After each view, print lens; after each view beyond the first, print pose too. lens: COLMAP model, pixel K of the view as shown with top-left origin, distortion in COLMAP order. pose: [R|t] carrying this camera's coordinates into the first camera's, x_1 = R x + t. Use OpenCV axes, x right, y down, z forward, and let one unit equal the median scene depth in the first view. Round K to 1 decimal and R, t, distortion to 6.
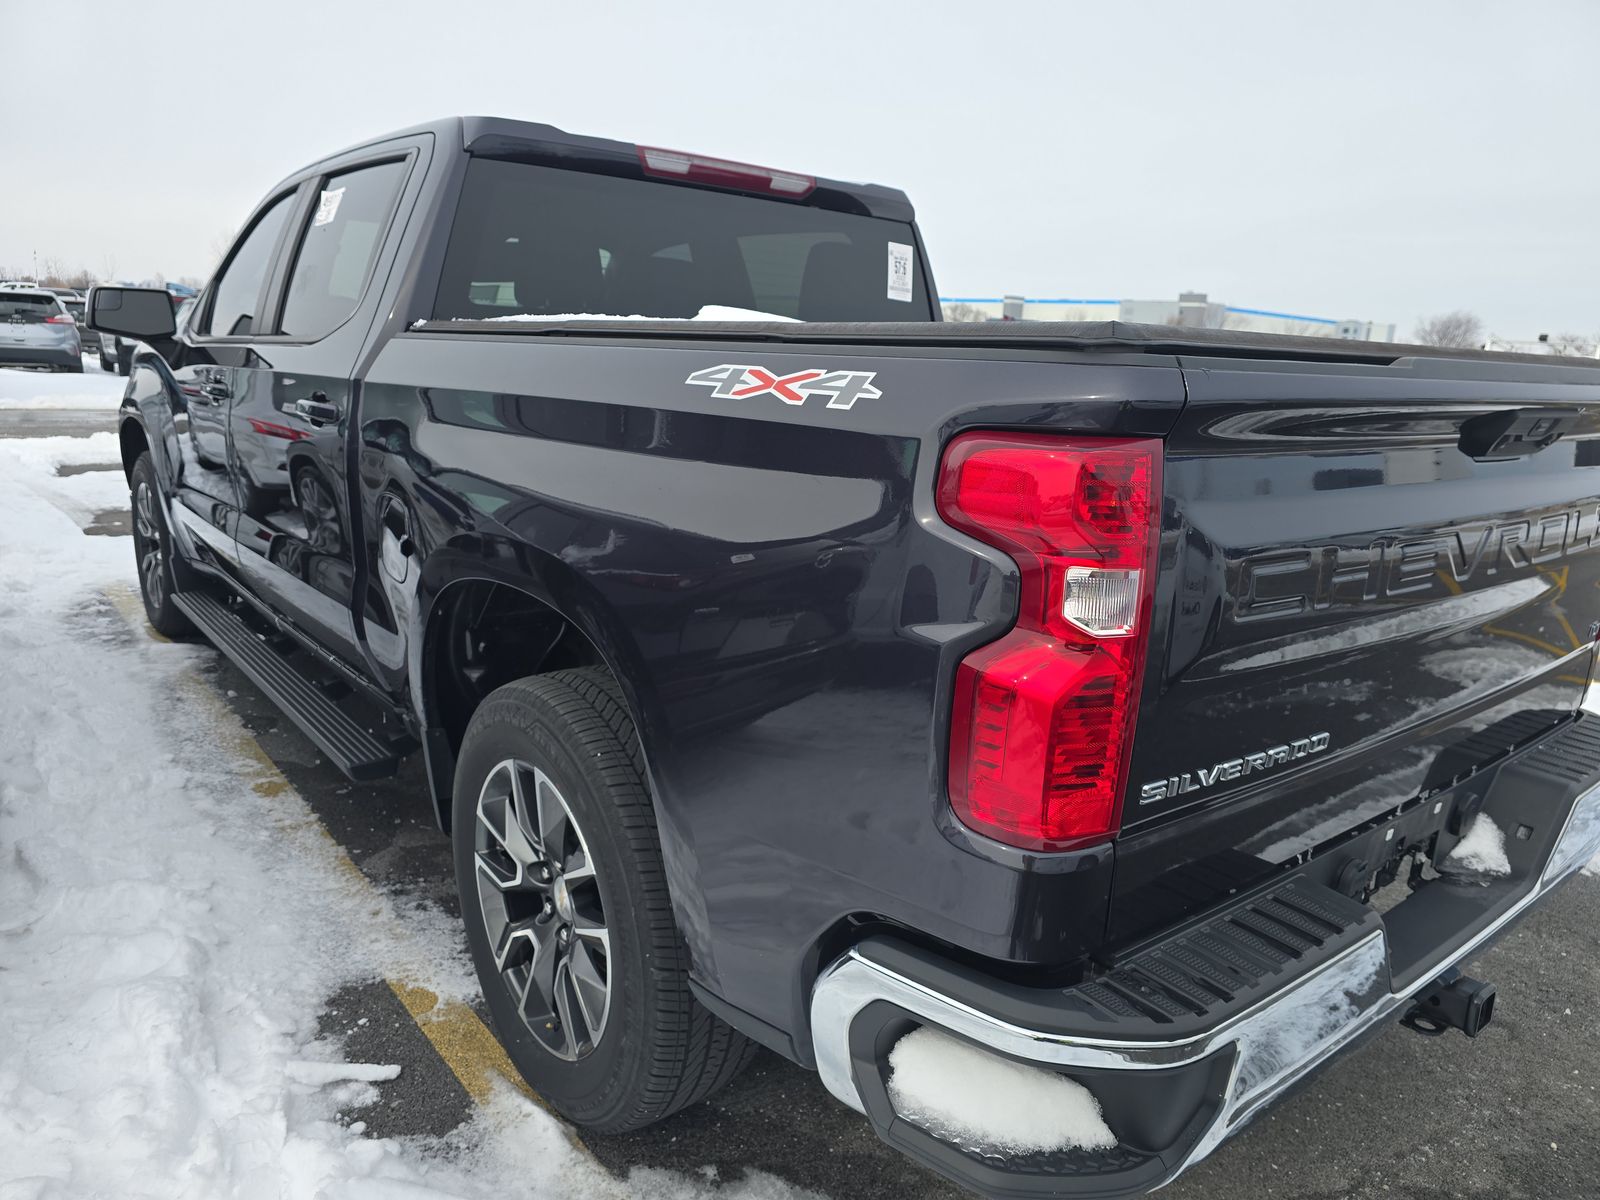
lens RADIAL K [[1076.6, 0, 810.3], [0, 1076.6, 615.0], [0, 0, 1]] dist [0.046351, -0.042664]
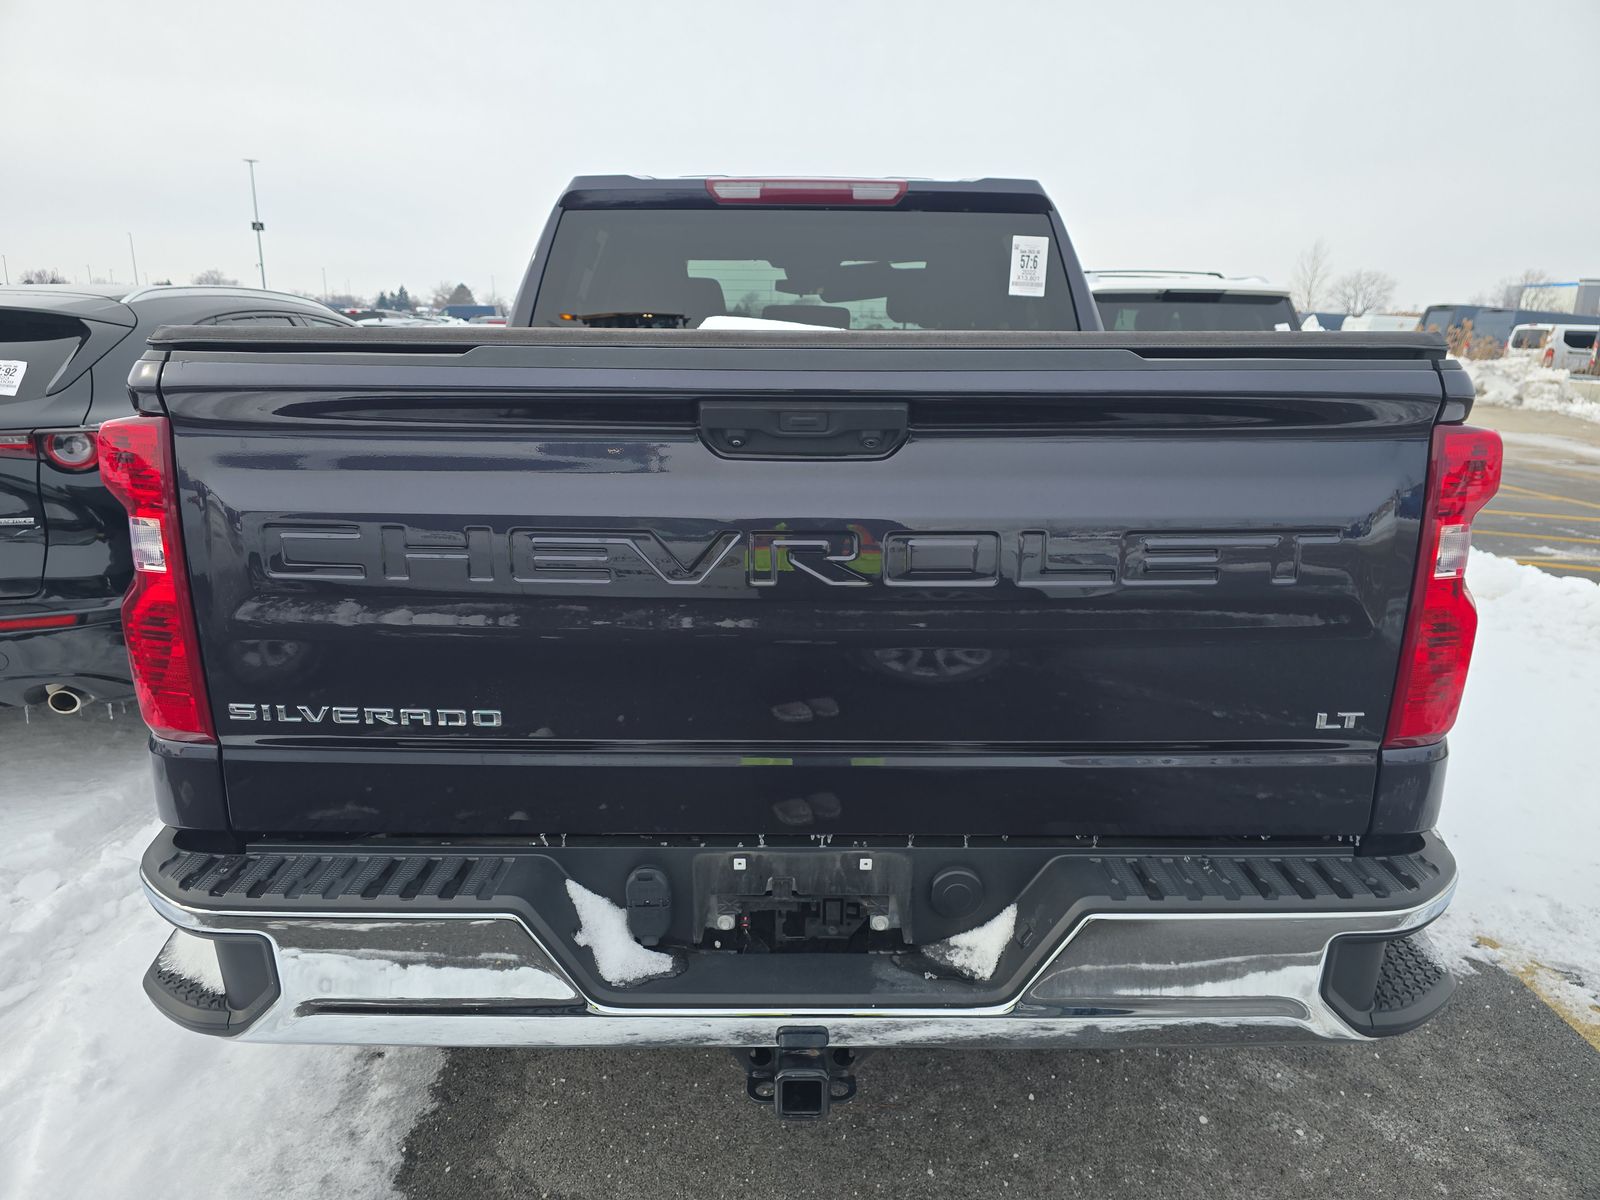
lens RADIAL K [[1076.6, 0, 807.7], [0, 1076.6, 601.6], [0, 0, 1]] dist [0.046351, -0.042664]
pose [[0.776566, 0.111379, -0.620113, 0.605628], [-0.124372, 0.991982, 0.022419, -0.024577], [0.617638, 0.059715, 0.784192, 0.168056]]
